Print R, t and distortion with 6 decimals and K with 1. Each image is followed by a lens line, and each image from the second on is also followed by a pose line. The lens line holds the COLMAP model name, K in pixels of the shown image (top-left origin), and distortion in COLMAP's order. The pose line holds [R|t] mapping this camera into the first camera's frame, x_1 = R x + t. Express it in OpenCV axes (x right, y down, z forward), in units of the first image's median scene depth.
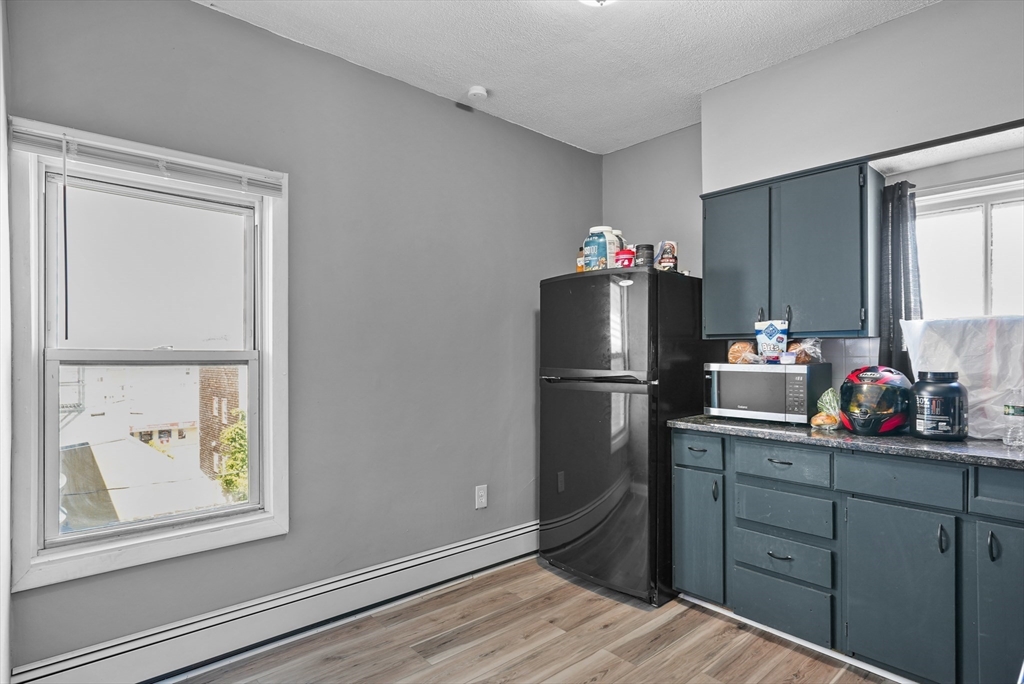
lens RADIAL K [[544.1, 0, 512.0], [0, 544.1, 342.0], [0, 0, 1]] dist [-0.000015, 0.000254]
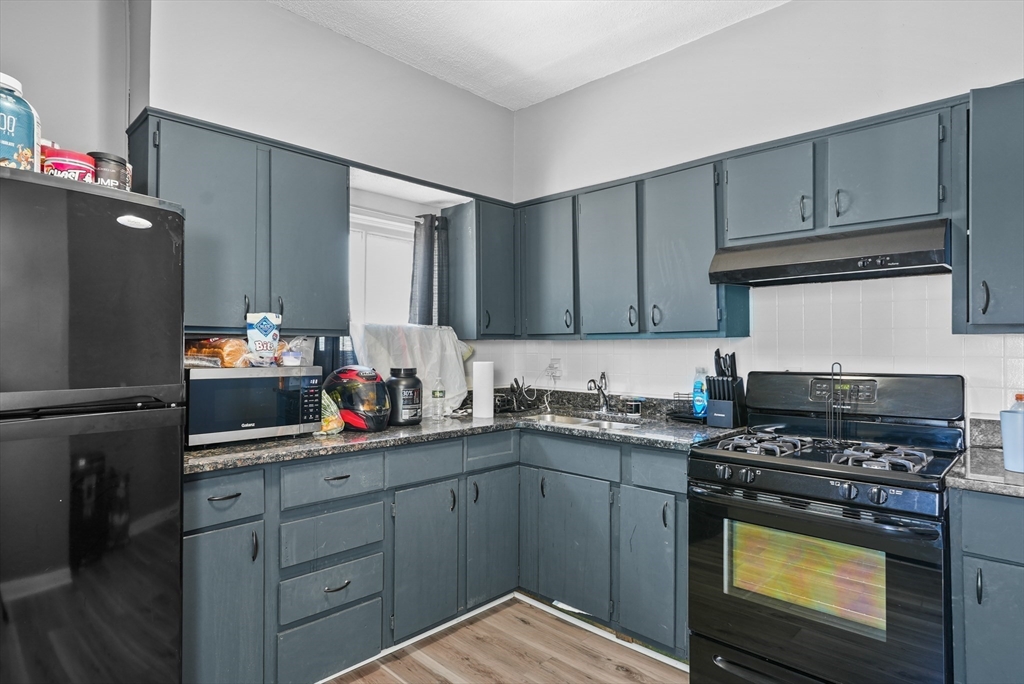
lens RADIAL K [[562.6, 0, 512.0], [0, 562.6, 342.0], [0, 0, 1]] dist [-0.003119, -0.000419]
pose [[-0.071026, 0.020113, 0.997272, -0.413415], [-0.012771, 0.999696, -0.021072, 0.018217], [-0.997393, -0.014232, -0.070748, 0.762129]]
